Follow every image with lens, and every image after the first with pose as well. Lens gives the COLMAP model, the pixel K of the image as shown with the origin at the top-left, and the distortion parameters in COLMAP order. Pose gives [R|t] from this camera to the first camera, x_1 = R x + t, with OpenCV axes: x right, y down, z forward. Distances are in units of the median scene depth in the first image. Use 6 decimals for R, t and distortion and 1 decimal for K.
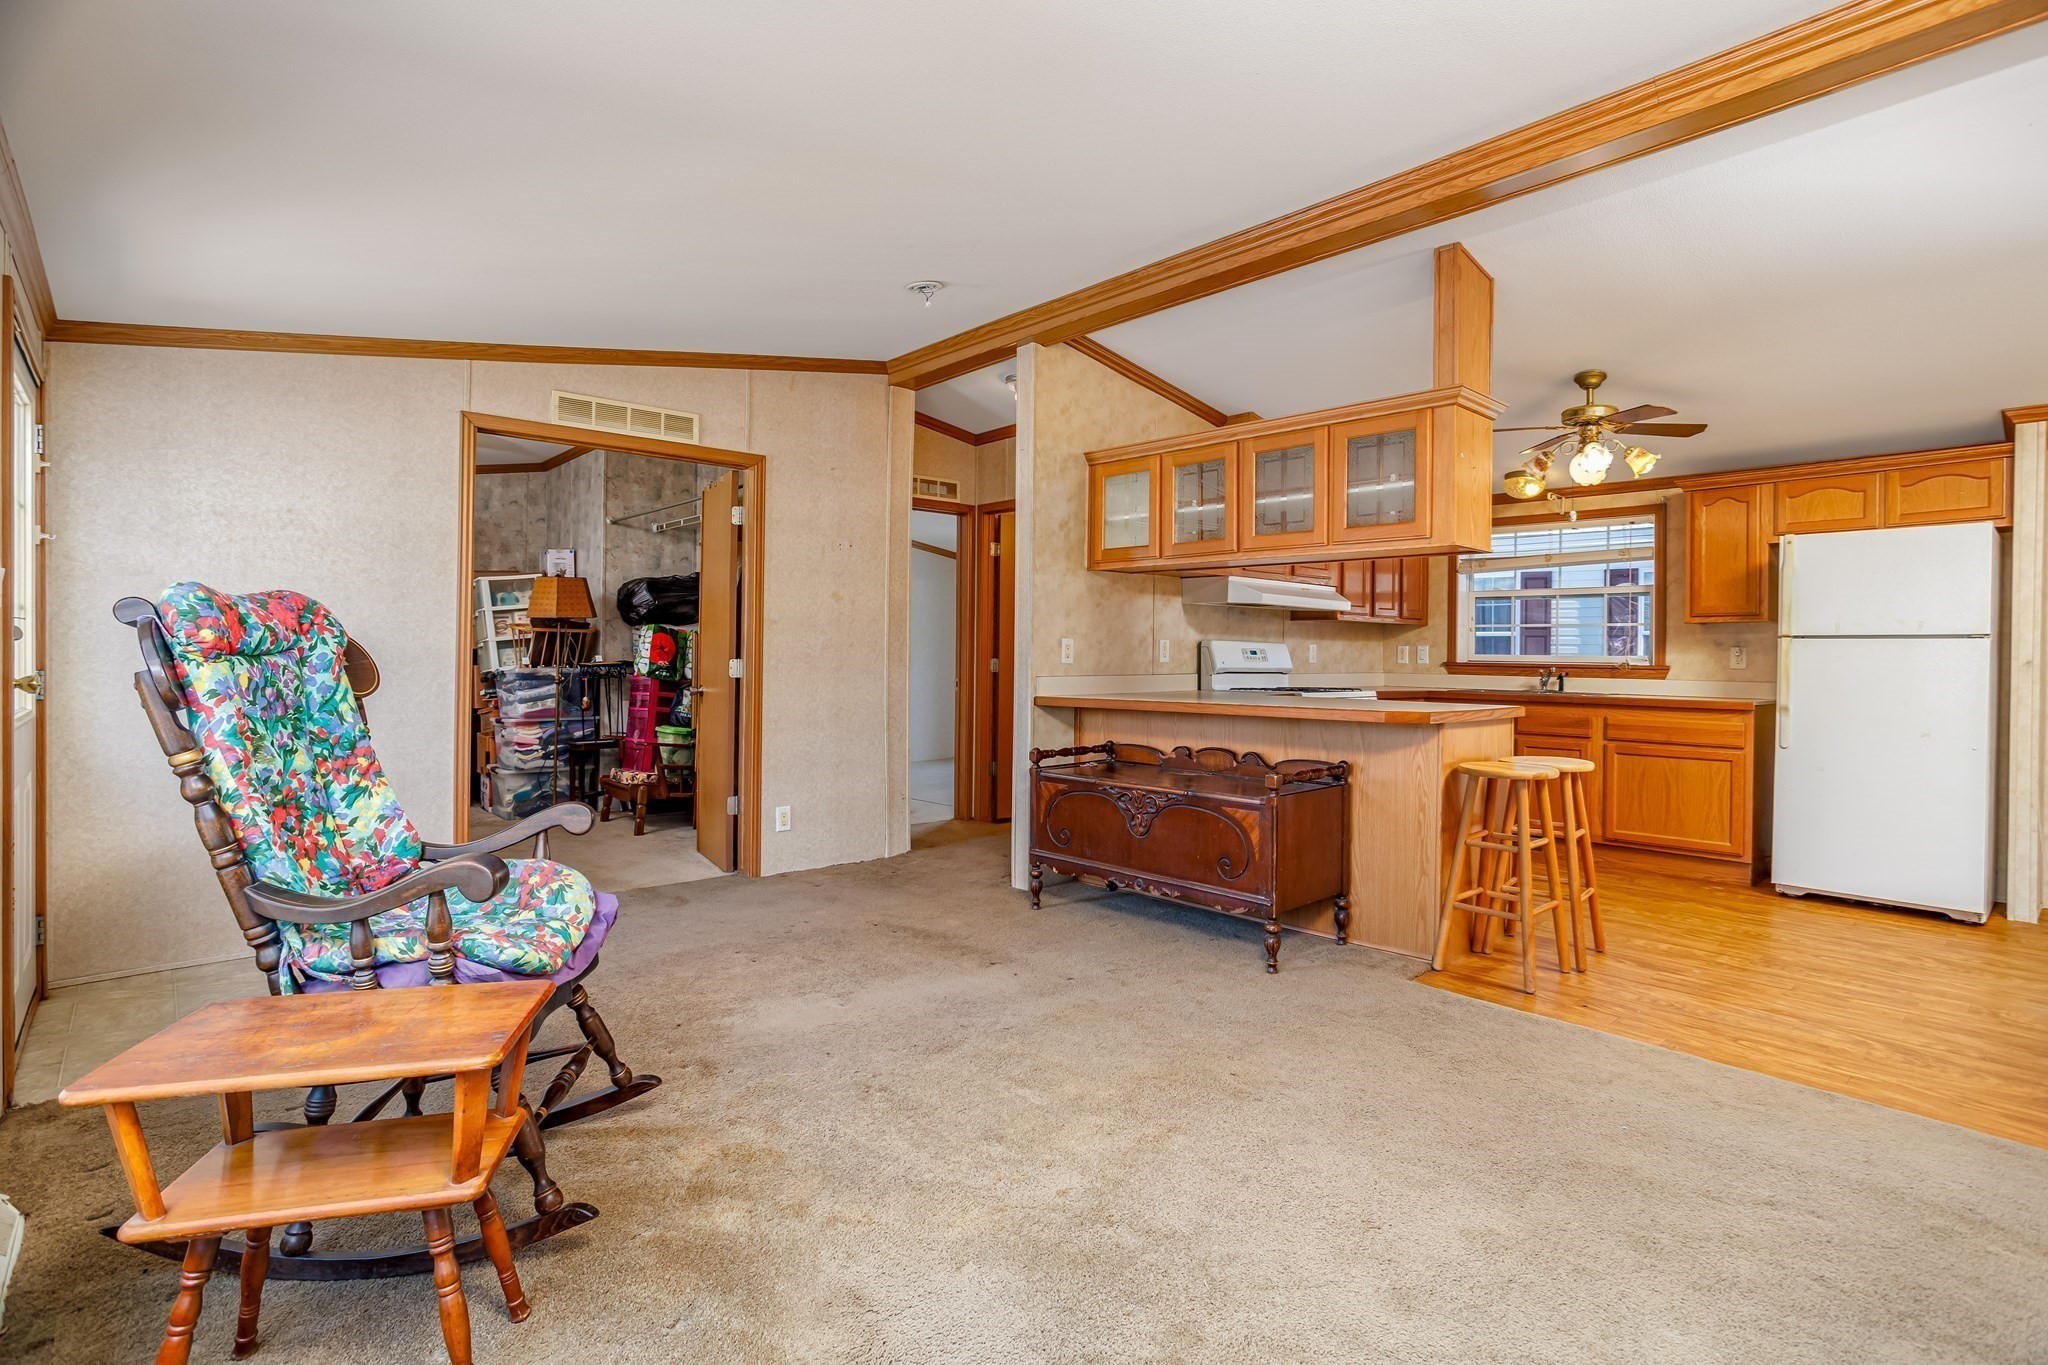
lens RADIAL K [[992.1, 0, 1034.4], [0, 992.1, 662.8], [0, 0, 1]] dist [-0.051080, 0.031672]
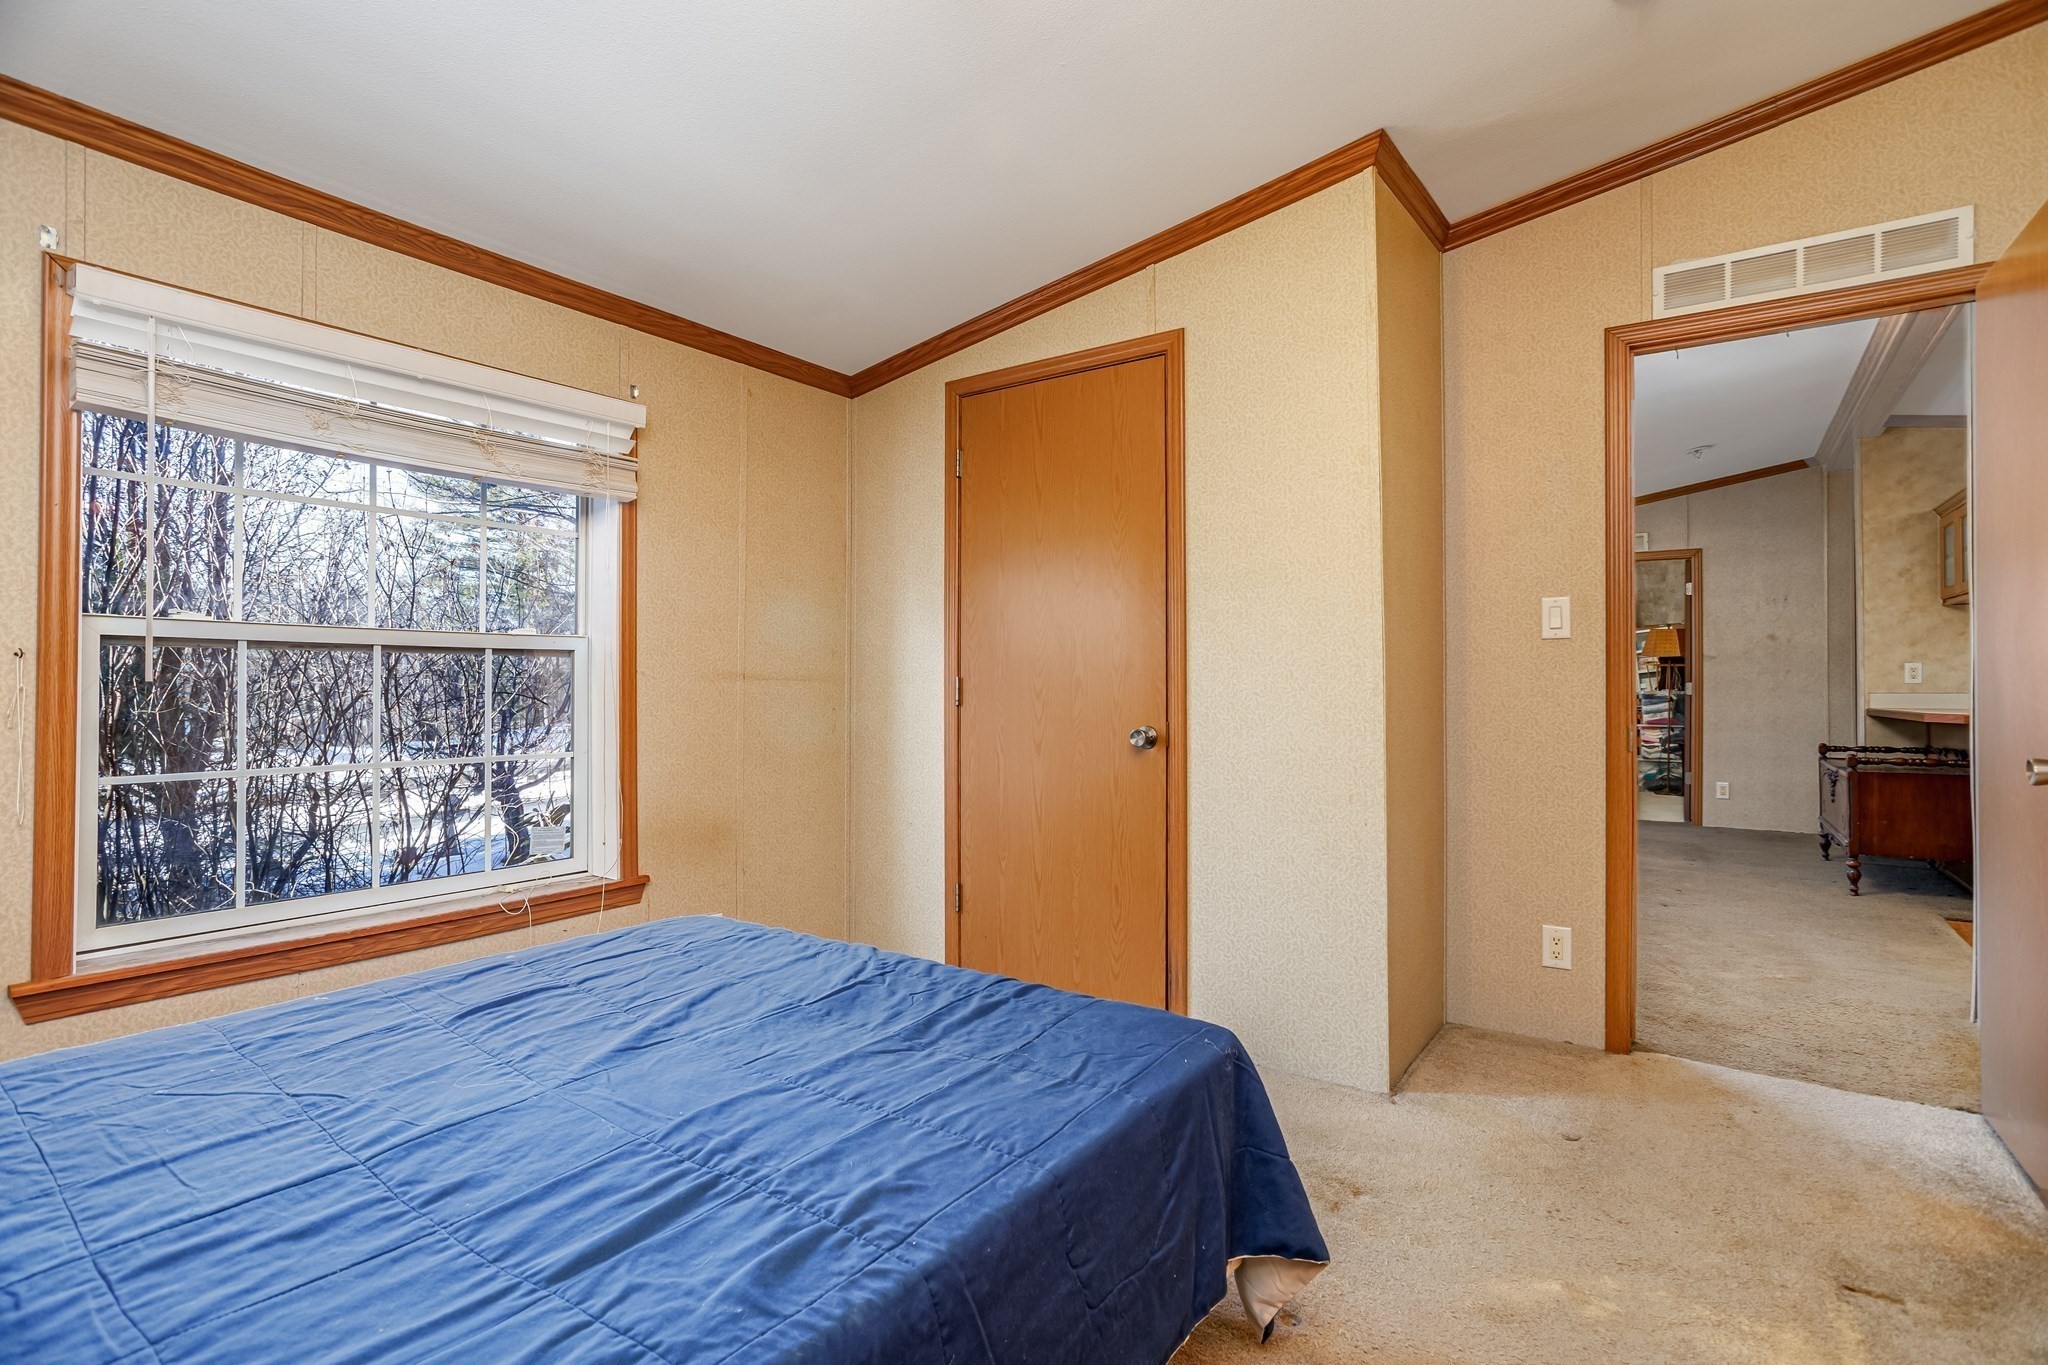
lens RADIAL K [[979.0, 0, 1023.1], [0, 979.0, 671.8], [0, 0, 1]] dist [-0.039045, 0.020429]
pose [[0.213516, -0.020946, -0.976715, 0.935184], [-0.006469, 0.999718, -0.022853, 0.020634], [0.976918, 0.011198, 0.213320, -0.330362]]
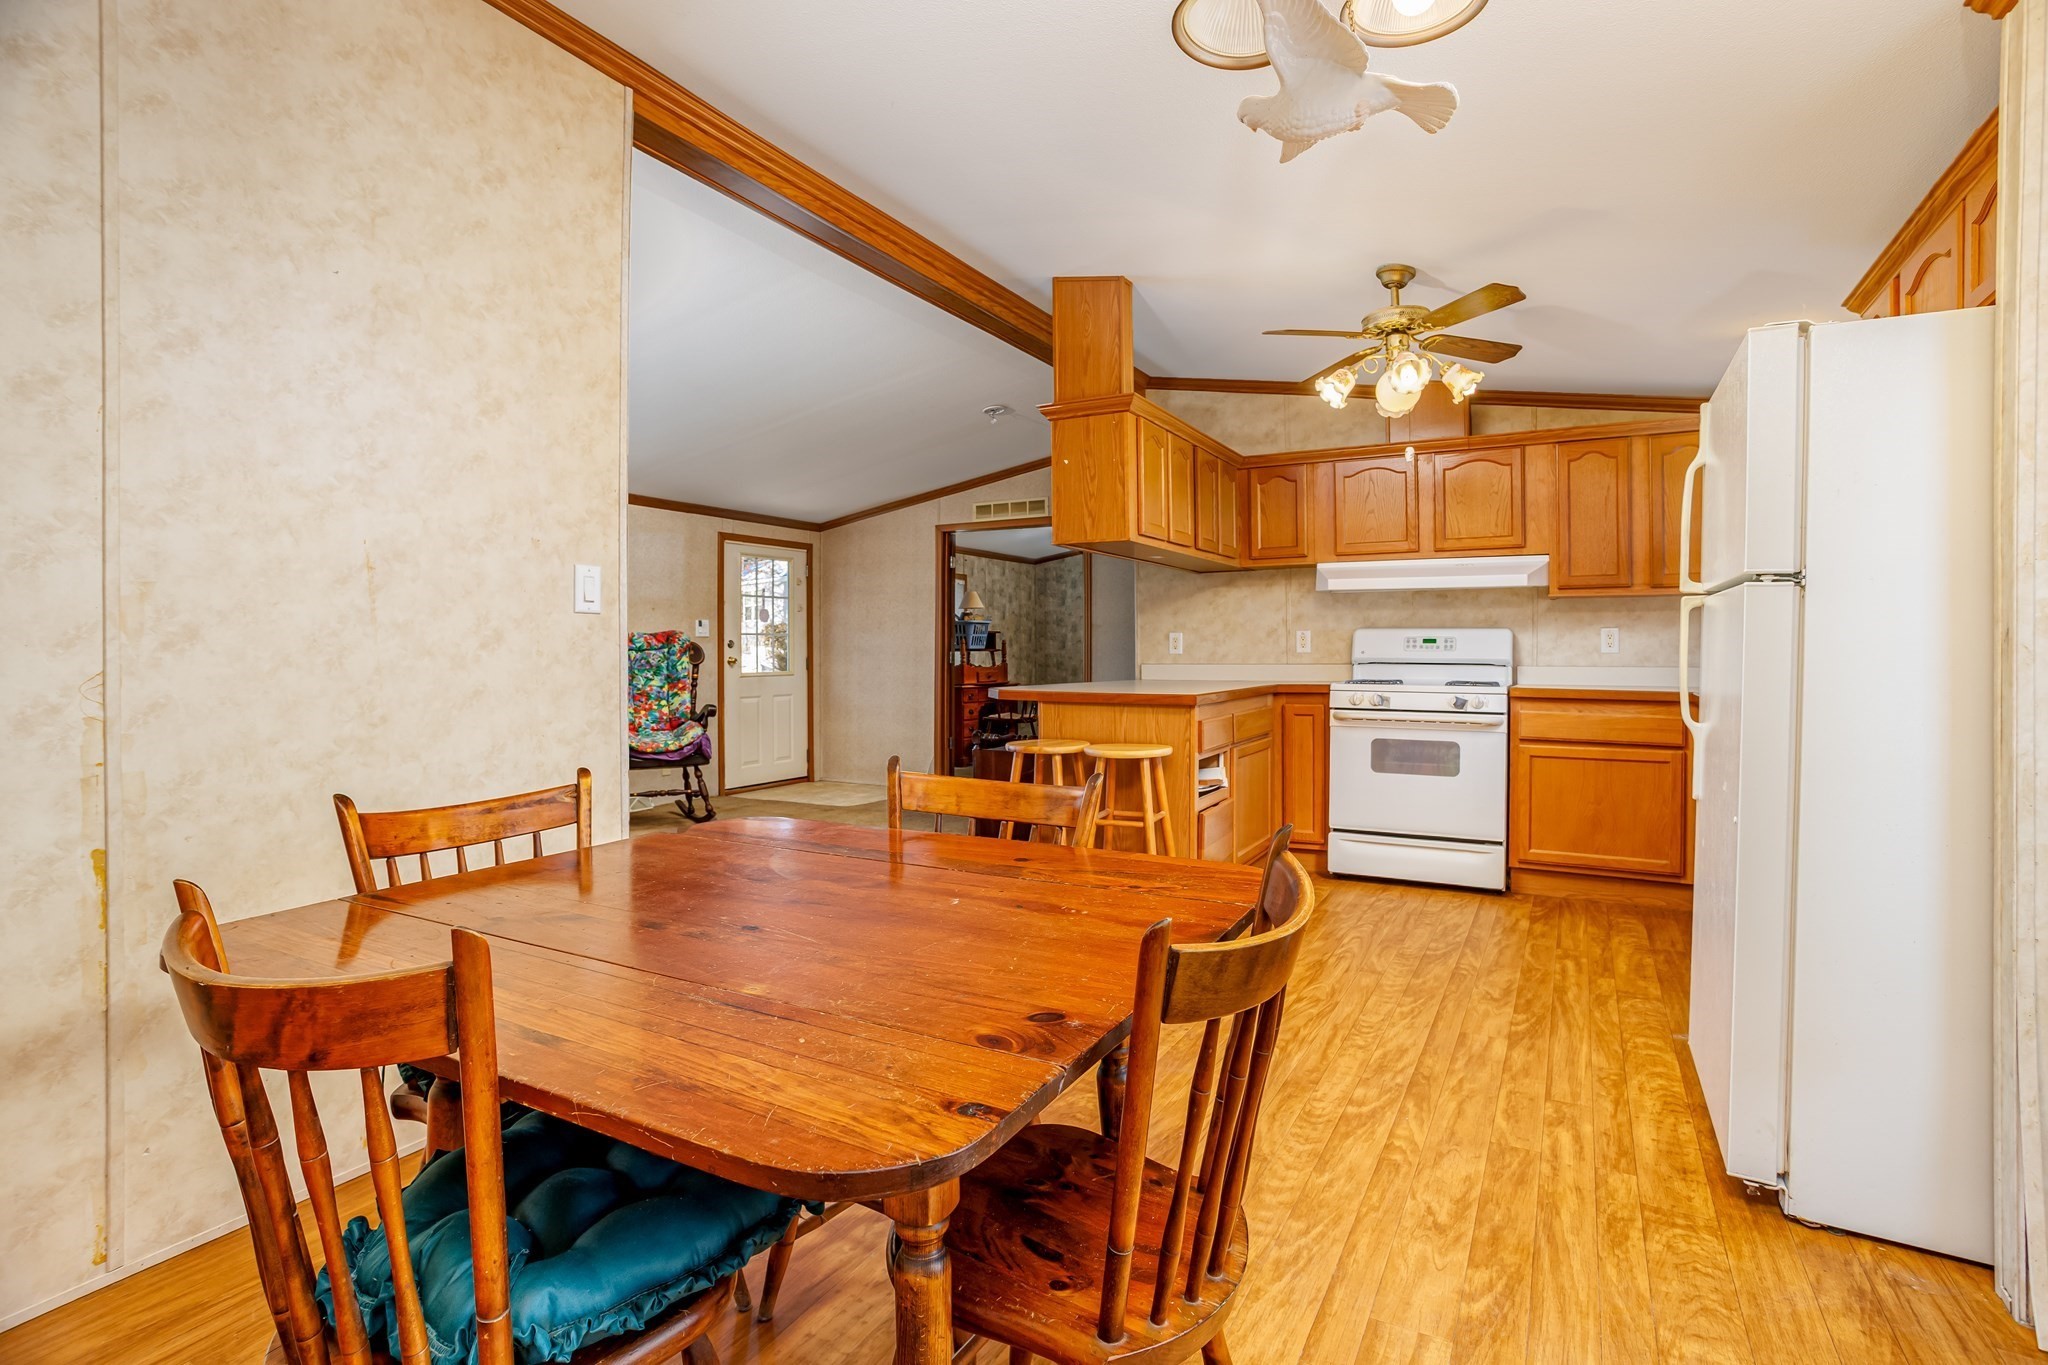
lens RADIAL K [[1001.8, 0, 1046.2], [0, 1001.8, 634.0], [0, 0, 1]] dist [-0.003226, 0.010010]
pose [[0.335005, -0.025435, -0.941873, 1.084671], [-0.003366, 0.999597, -0.028191, 0.011395], [0.942210, 0.012615, 0.334785, 0.432063]]
